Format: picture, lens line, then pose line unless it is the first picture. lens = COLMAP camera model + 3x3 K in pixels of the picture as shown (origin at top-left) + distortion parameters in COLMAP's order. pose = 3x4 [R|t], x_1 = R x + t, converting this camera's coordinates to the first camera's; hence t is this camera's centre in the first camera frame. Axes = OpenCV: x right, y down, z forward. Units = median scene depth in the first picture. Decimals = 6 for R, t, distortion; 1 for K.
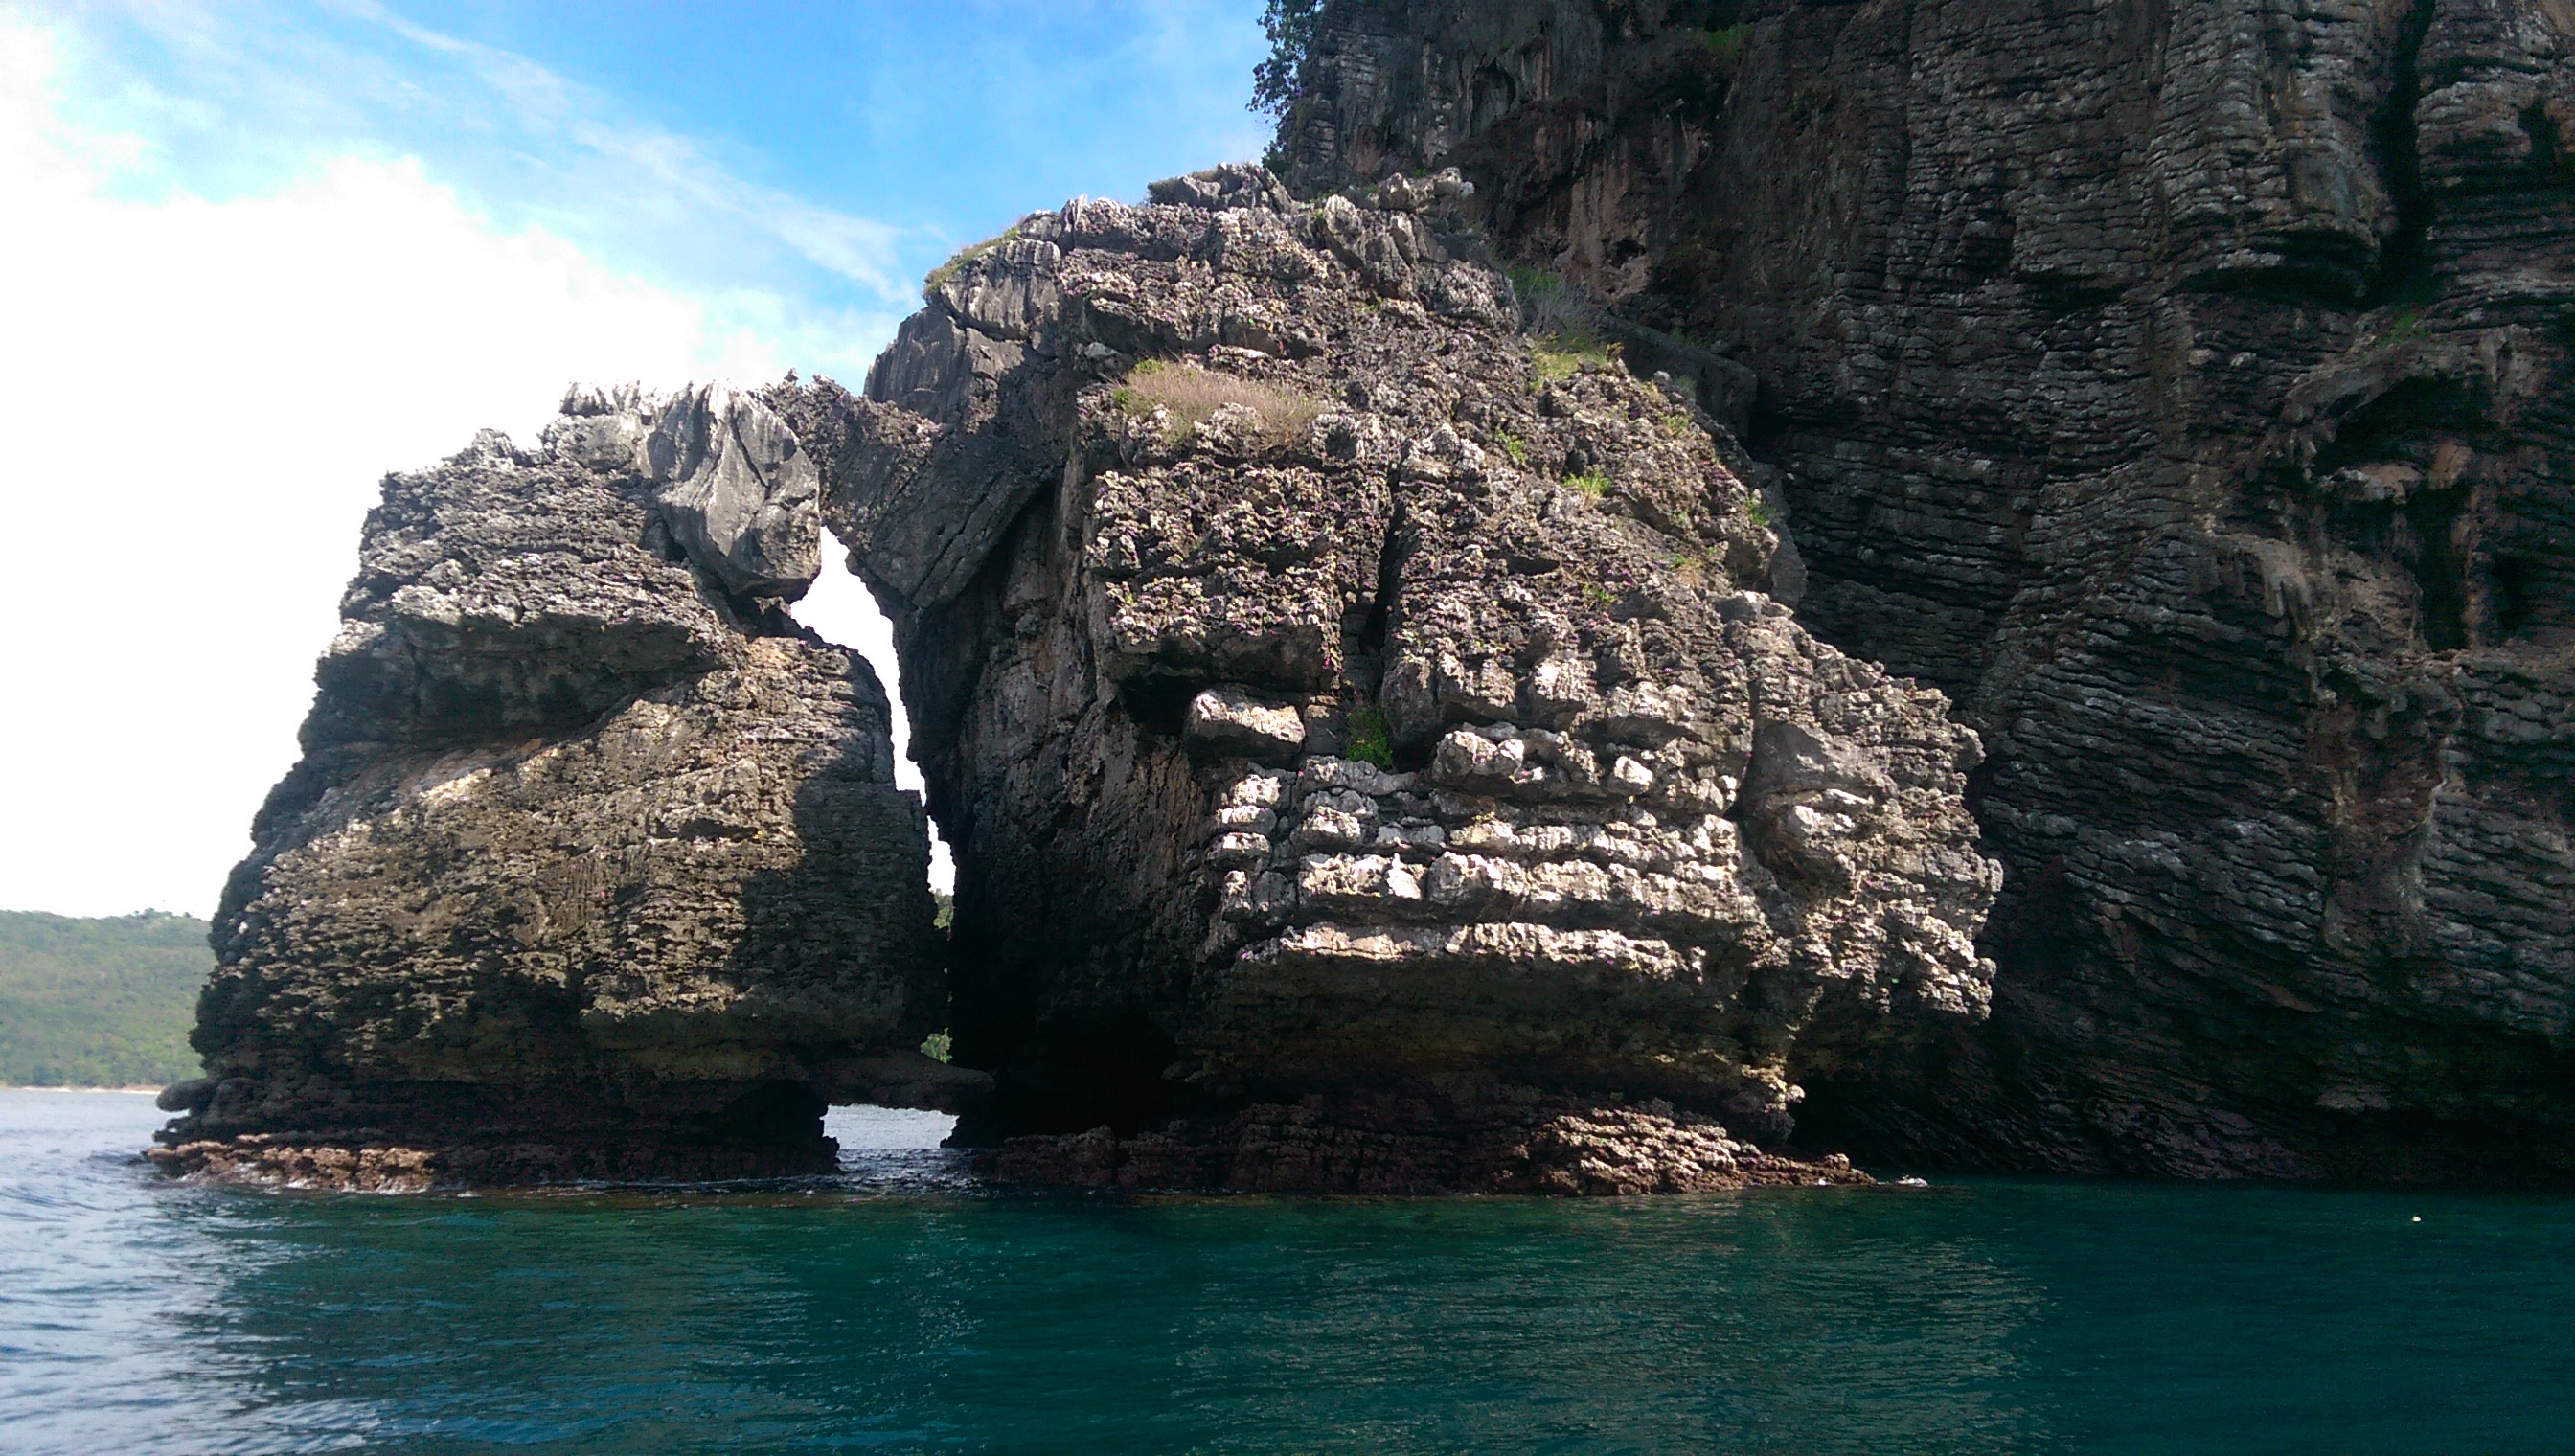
lens RADIAL K [[1865.0, 0, 1287.5], [0, 1865.0, 728.0], [0, 0, 1]] dist [0.086506, -0.082573]
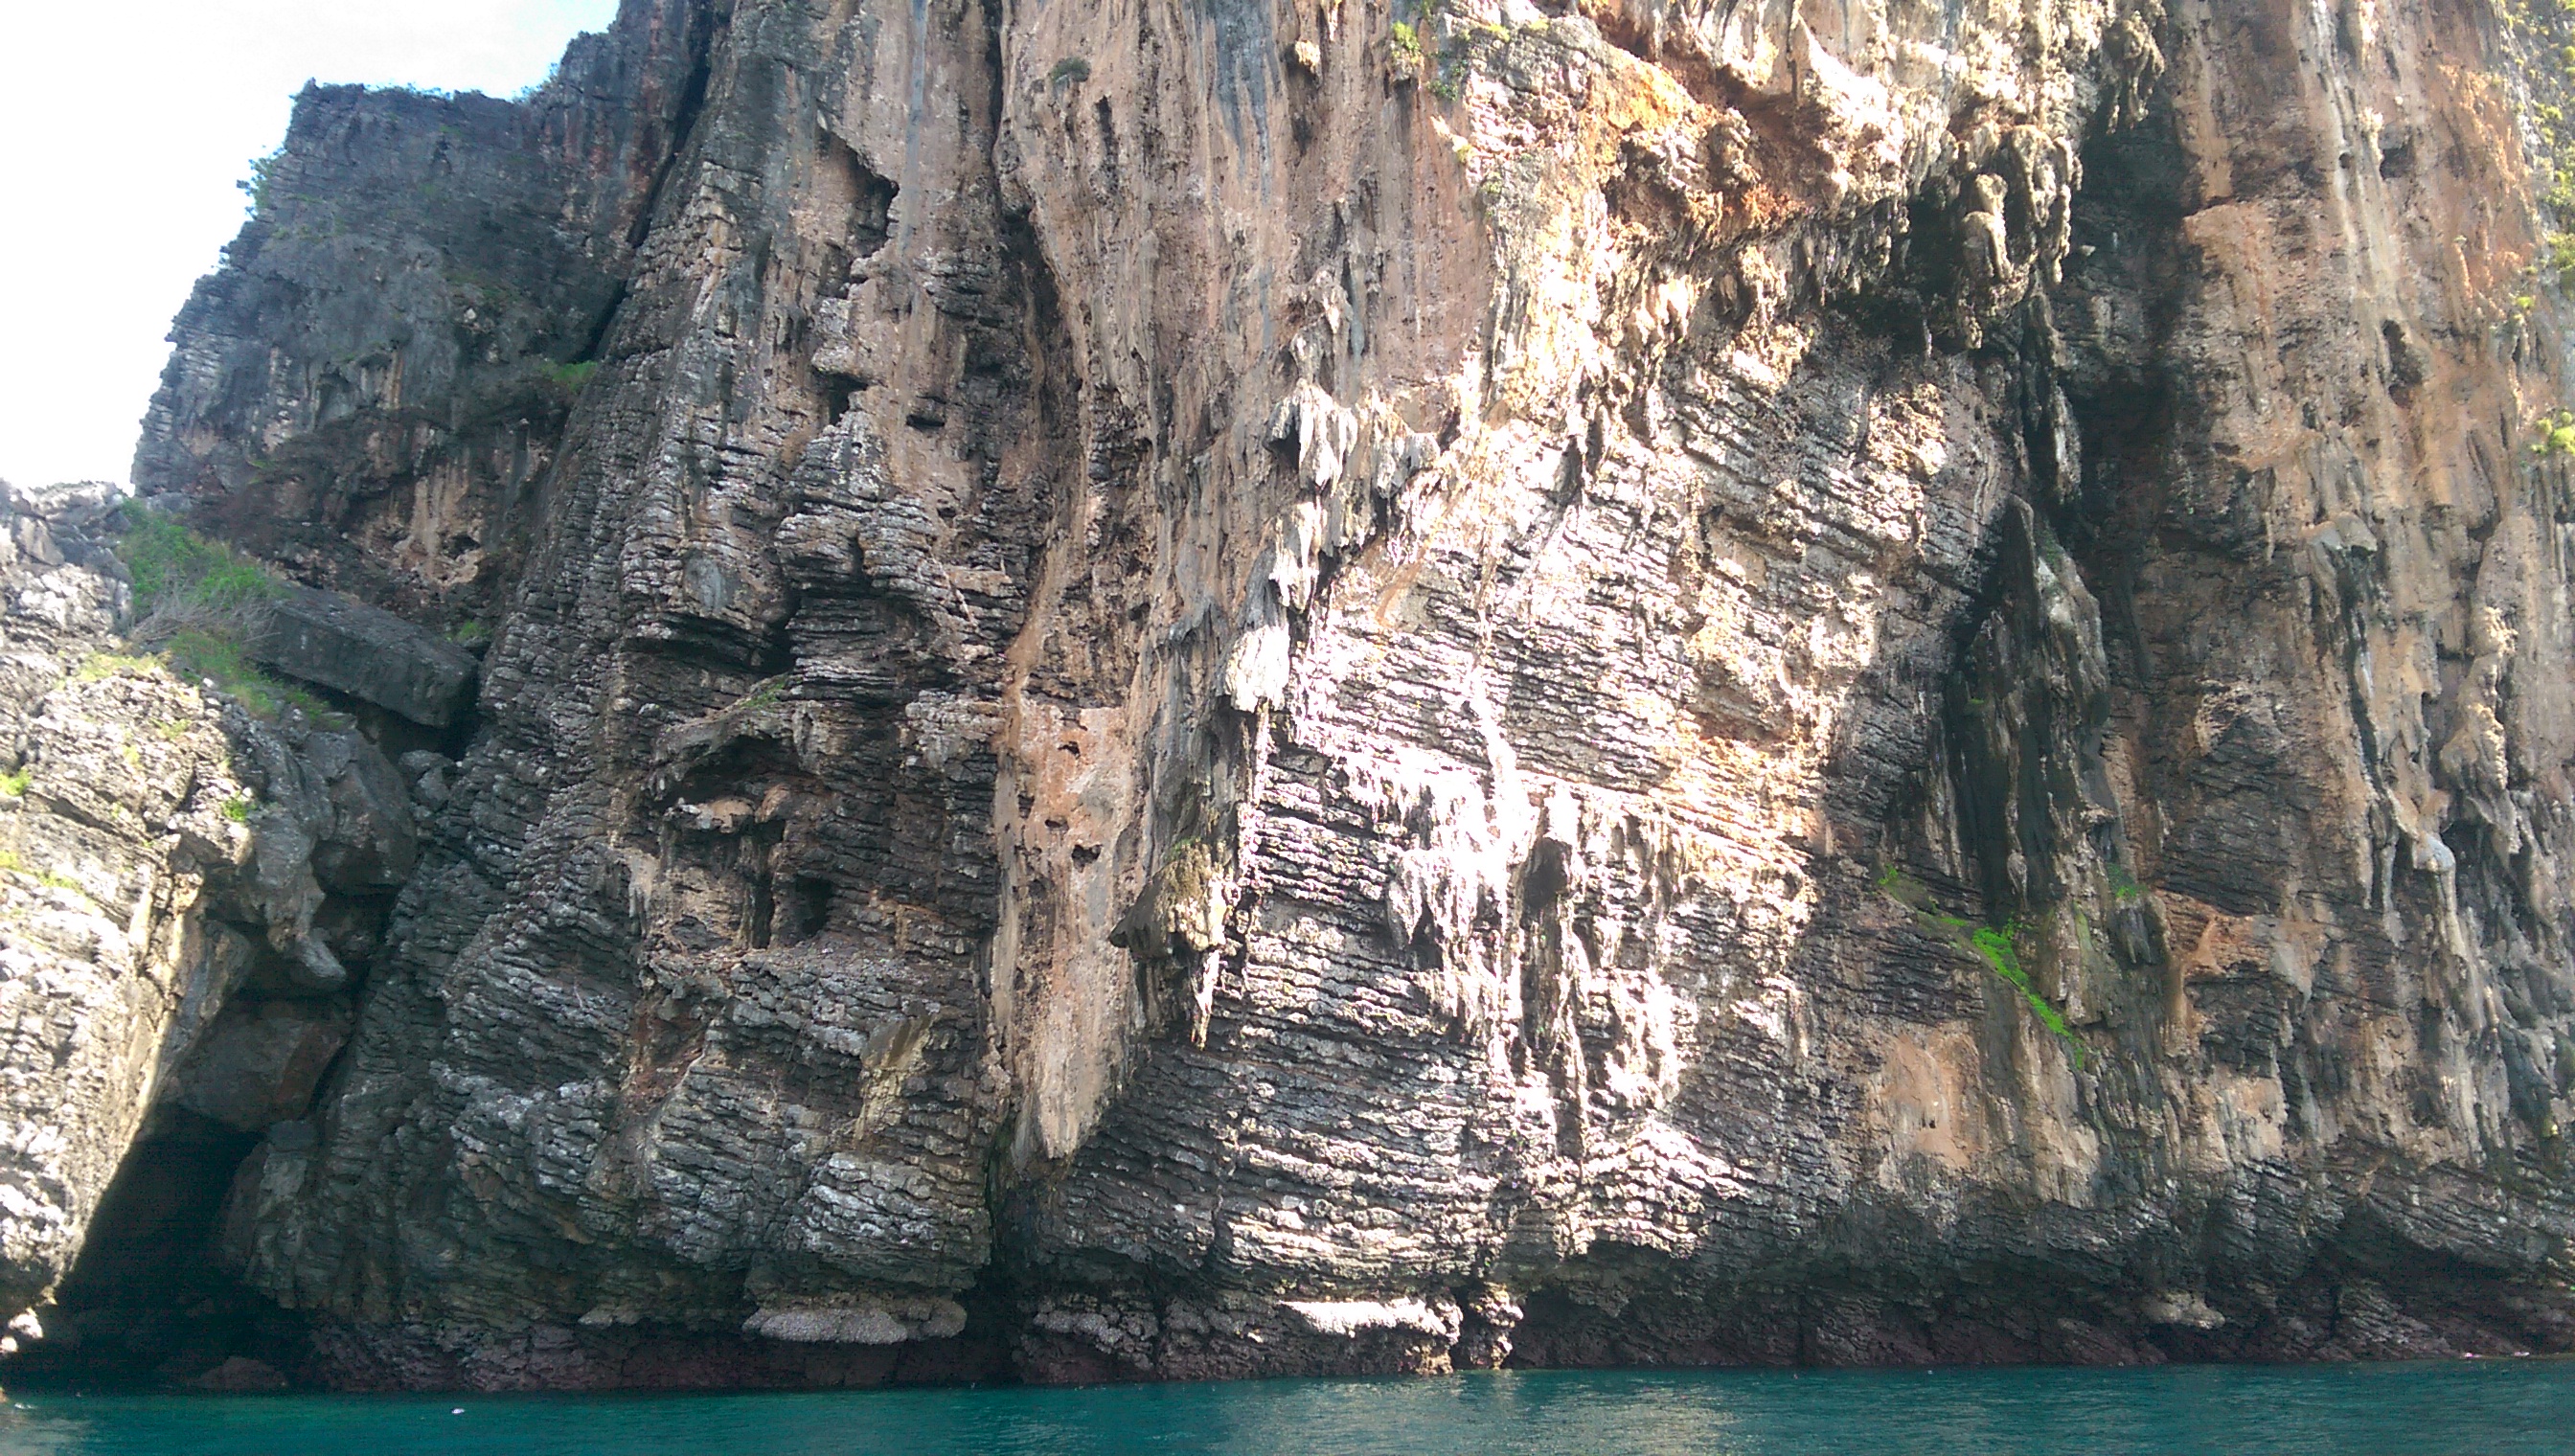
lens RADIAL K [[1865.0, 0, 1287.5], [0, 1865.0, 728.0], [0, 0, 1]] dist [0.086506, -0.082573]
pose [[0.973400, 0.055909, 0.222187, 0.651876], [-0.032940, 0.993844, -0.105775, -0.064797], [-0.226733, 0.095642, 0.969249, -0.310636]]
